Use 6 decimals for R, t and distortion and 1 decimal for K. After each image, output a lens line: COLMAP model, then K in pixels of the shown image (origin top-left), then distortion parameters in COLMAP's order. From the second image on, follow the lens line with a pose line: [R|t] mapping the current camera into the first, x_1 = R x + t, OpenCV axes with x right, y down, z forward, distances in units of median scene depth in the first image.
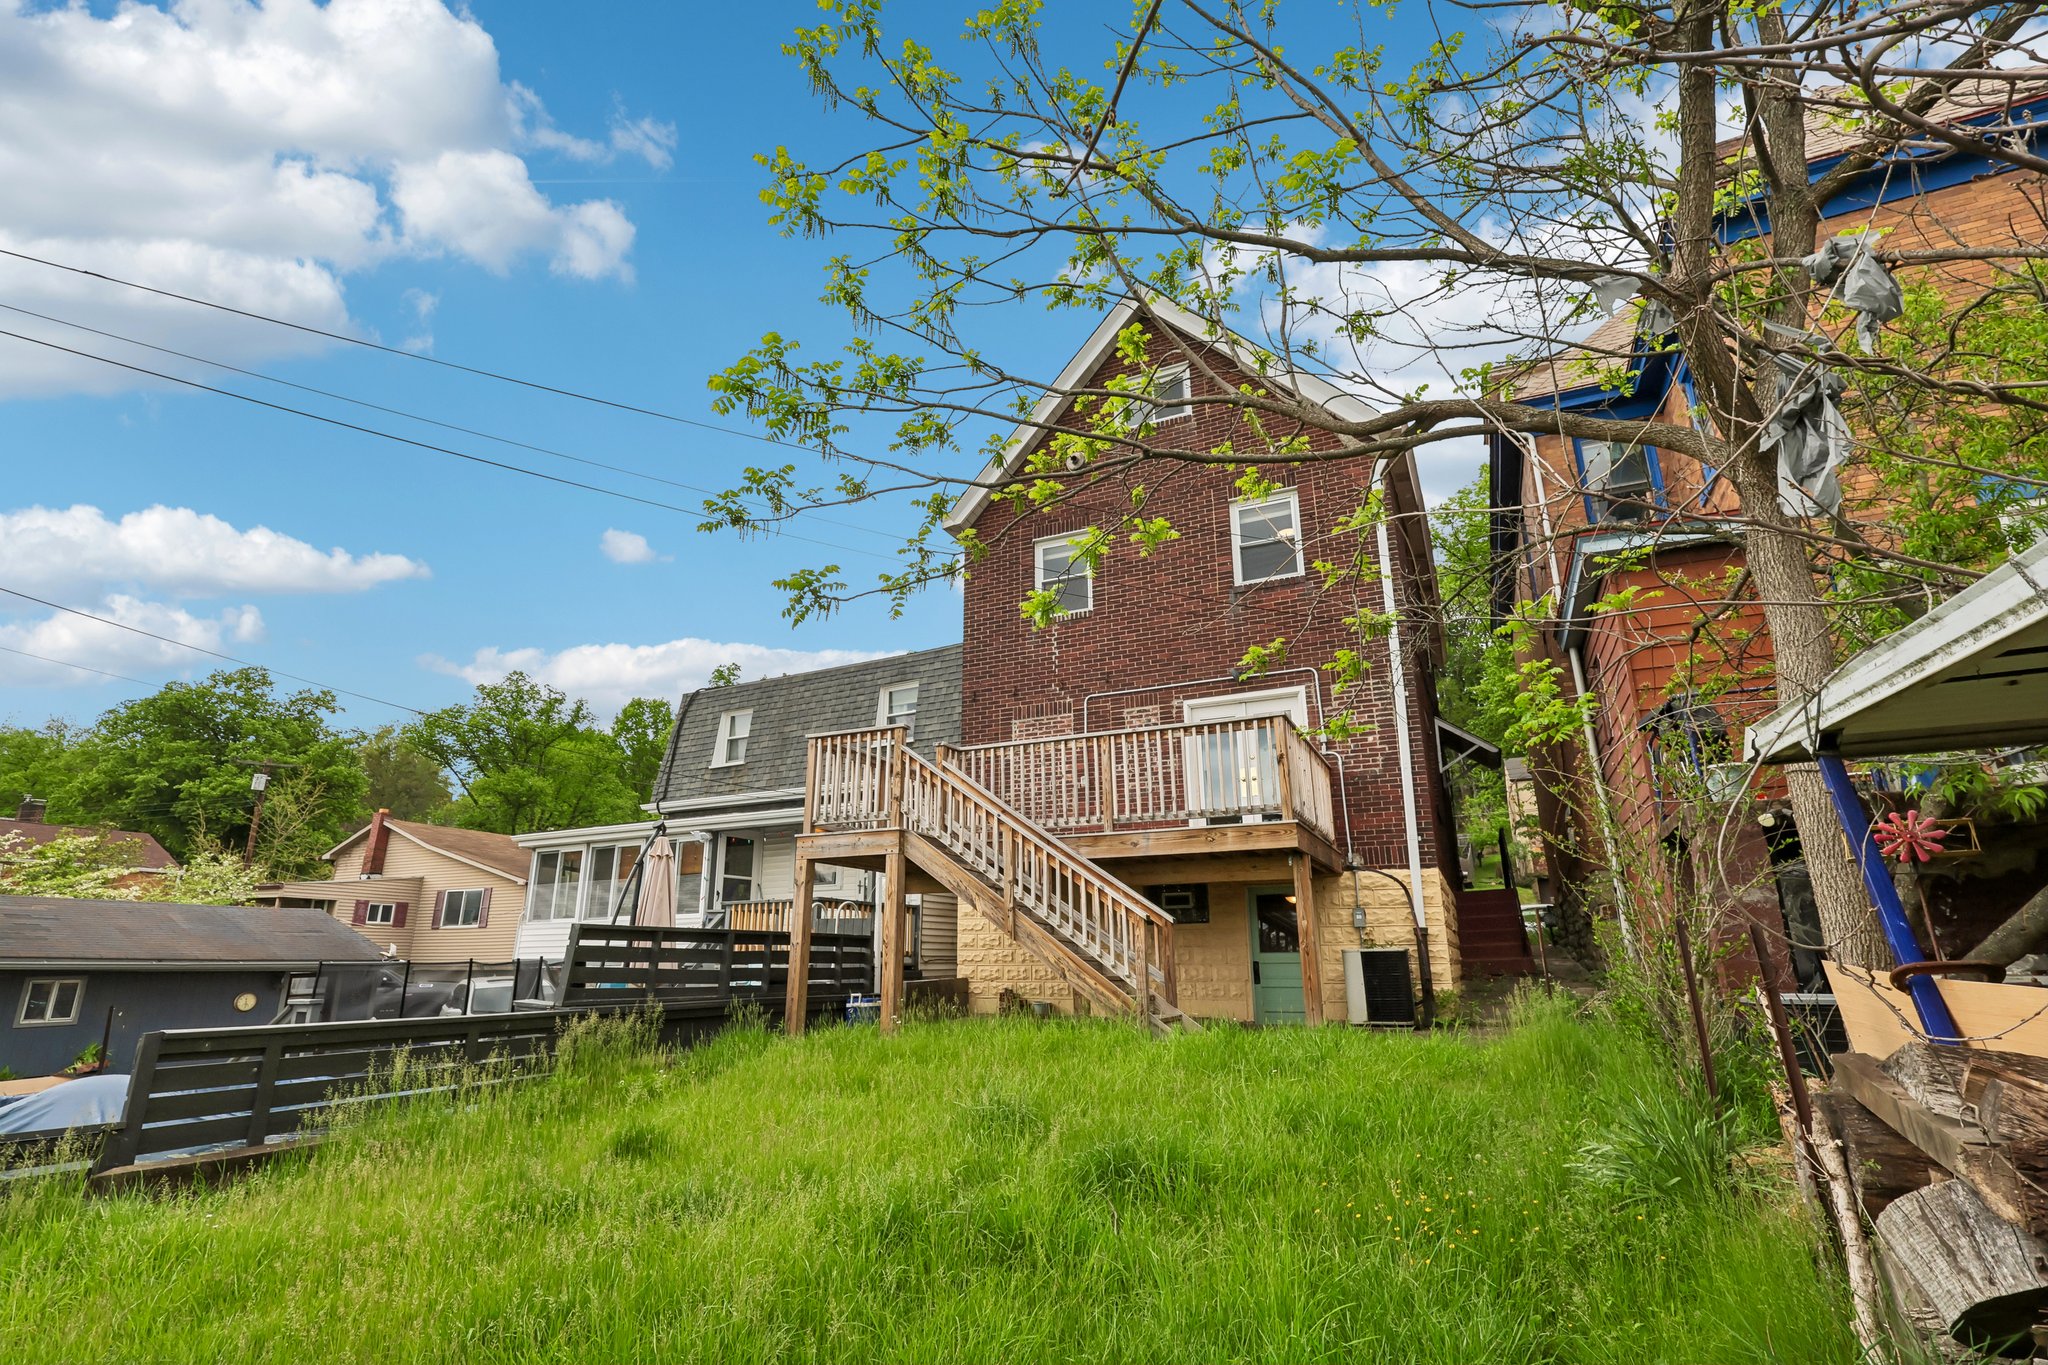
lens RADIAL K [[952.0, 0, 1024.4], [0, 952.0, 689.4], [0, 0, 1]] dist [-0.002661, -0.003400]
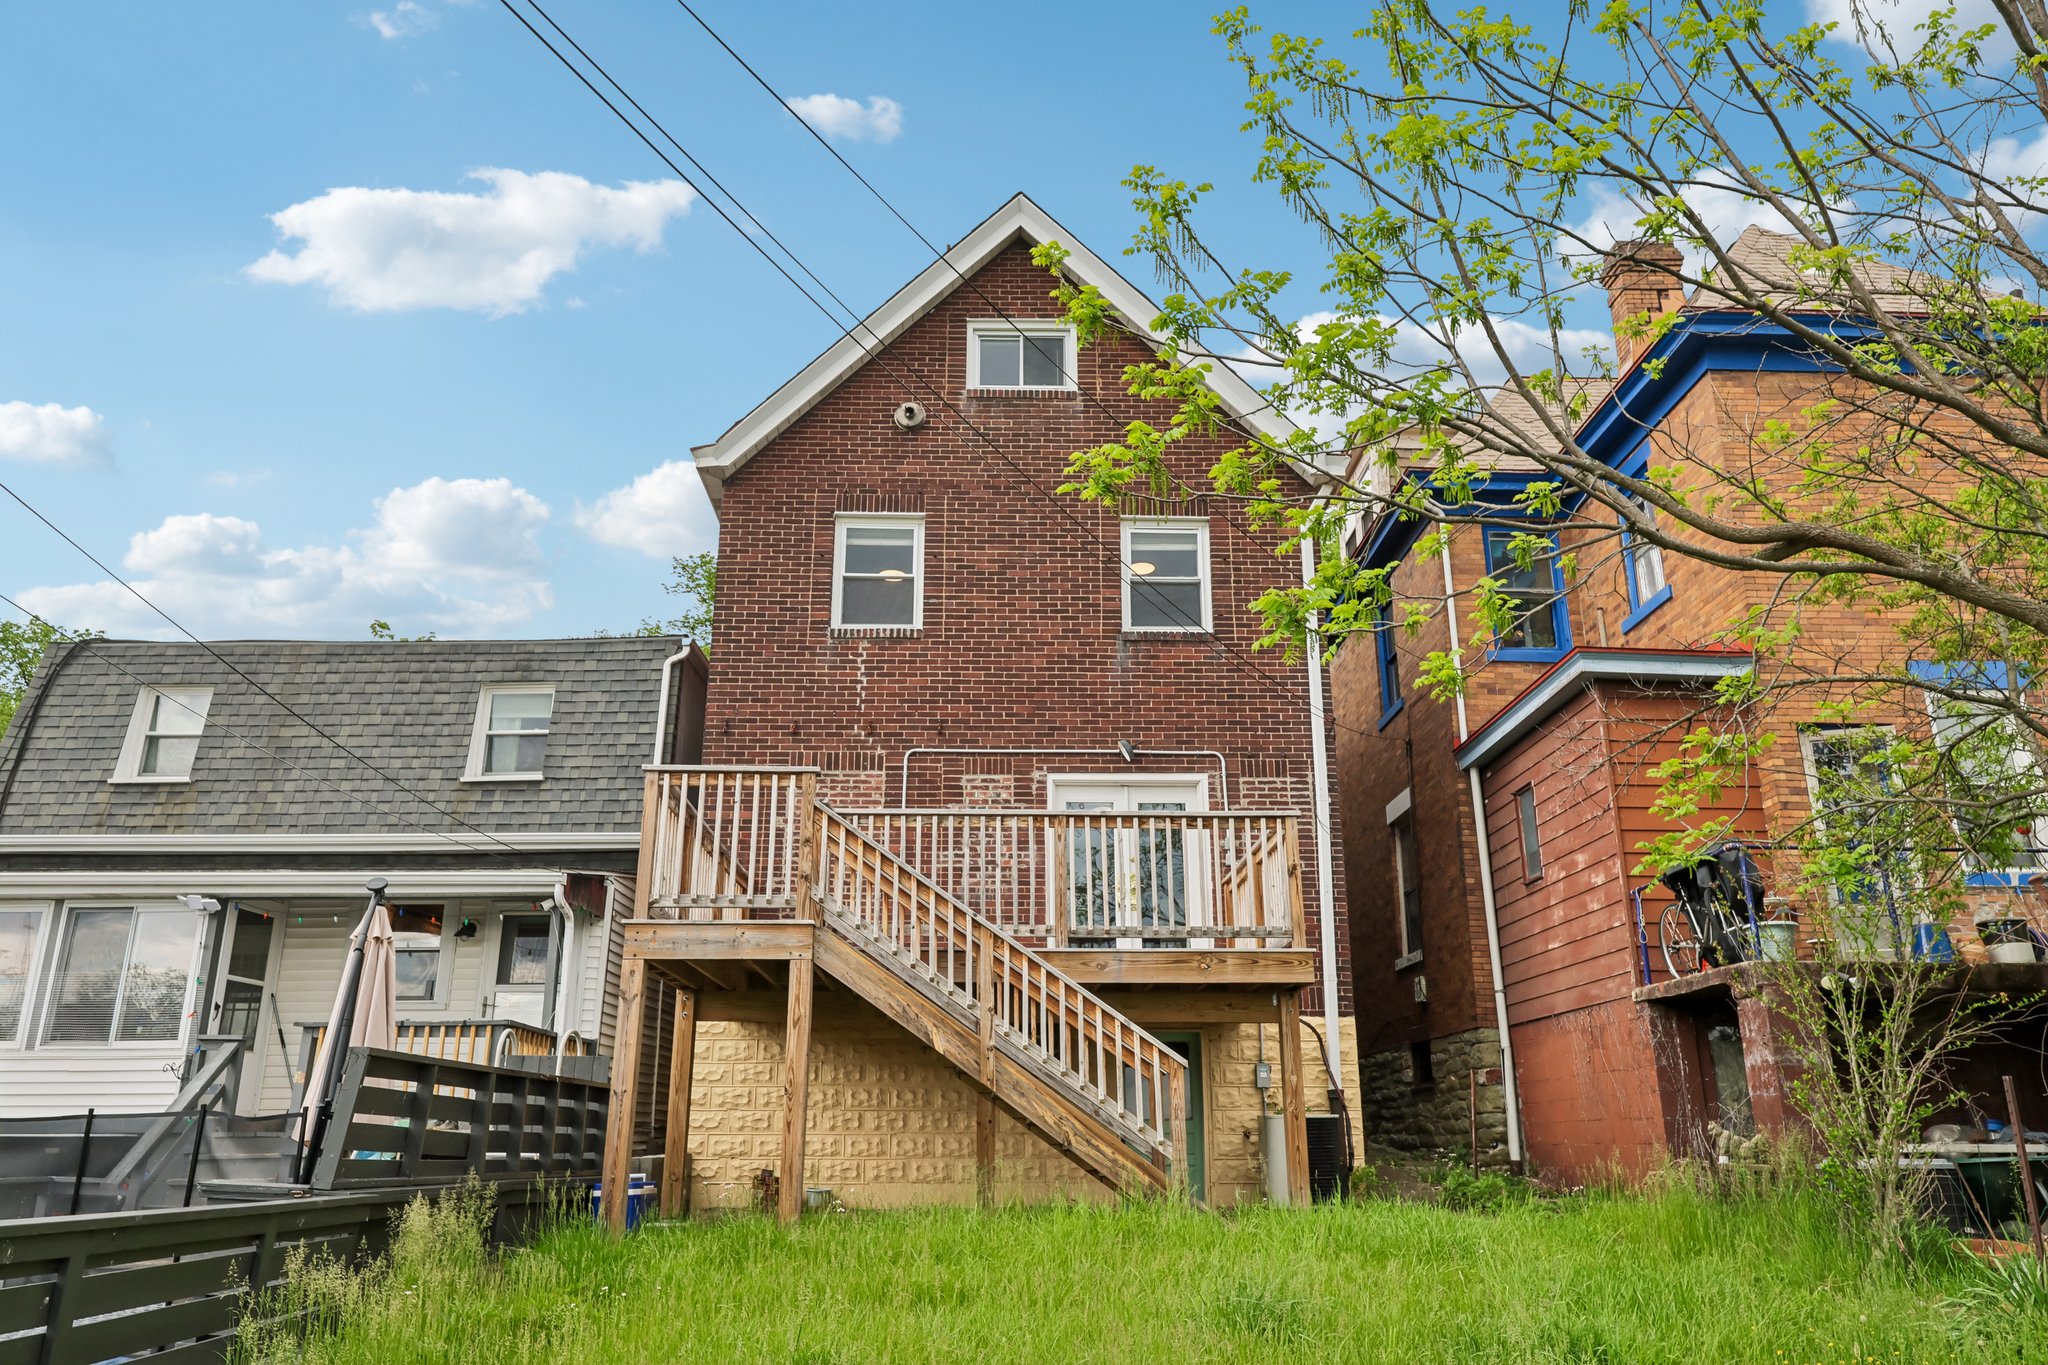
lens RADIAL K [[1415.2, 0, 1022.6], [0, 1415.2, 692.9], [0, 0, 1]] dist [-0.002576, 0.001161]
pose [[0.890558, 0.142740, 0.431894, -0.332878], [-0.128479, 0.989760, -0.062193, 0.020568], [-0.436349, -0.000103, 0.899778, 0.023712]]
